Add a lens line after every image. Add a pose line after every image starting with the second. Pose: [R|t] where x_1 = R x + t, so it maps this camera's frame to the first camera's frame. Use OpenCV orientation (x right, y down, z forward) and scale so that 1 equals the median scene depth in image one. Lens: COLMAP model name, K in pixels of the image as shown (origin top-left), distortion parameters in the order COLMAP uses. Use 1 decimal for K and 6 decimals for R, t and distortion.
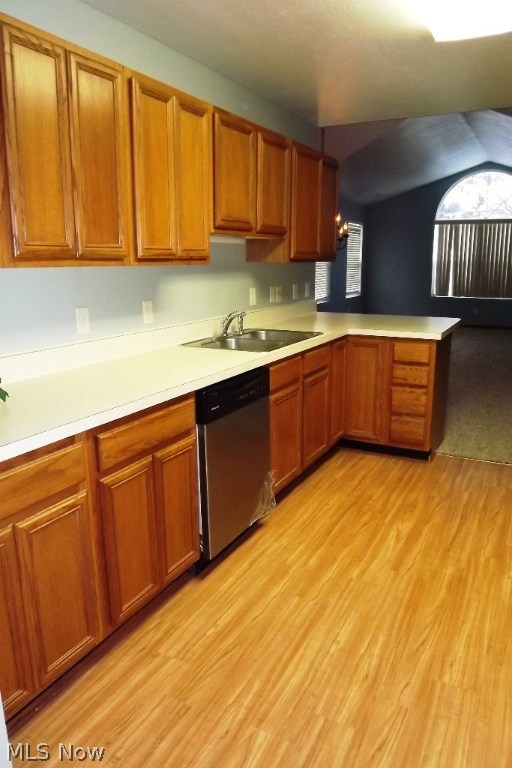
lens RADIAL K [[545.6, 0, 256.0], [0, 545.6, 384.0], [0, 0, 1]] dist [-0.065230, 0.002314]
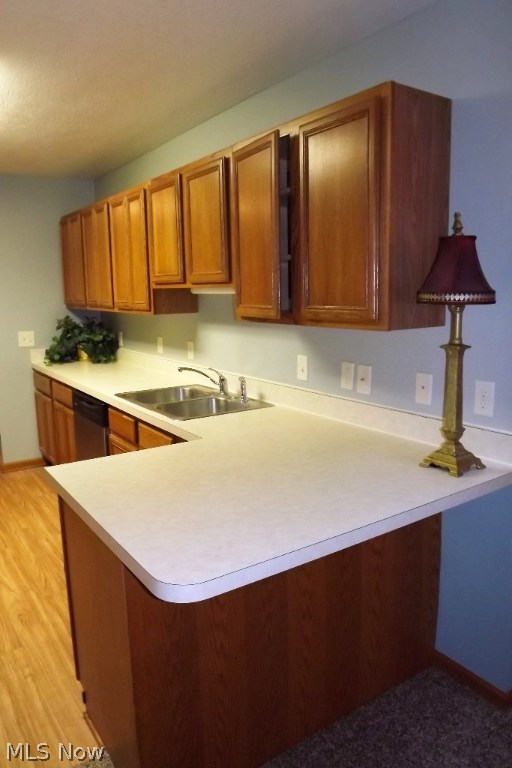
lens RADIAL K [[545.6, 0, 256.0], [0, 545.6, 384.0], [0, 0, 1]] dist [-0.065230, 0.002314]
pose [[-0.456806, 0.146972, -0.877341, 0.828630], [-0.193303, 0.946290, 0.259169, -0.404803], [0.868310, 0.287982, -0.403861, 1.620915]]
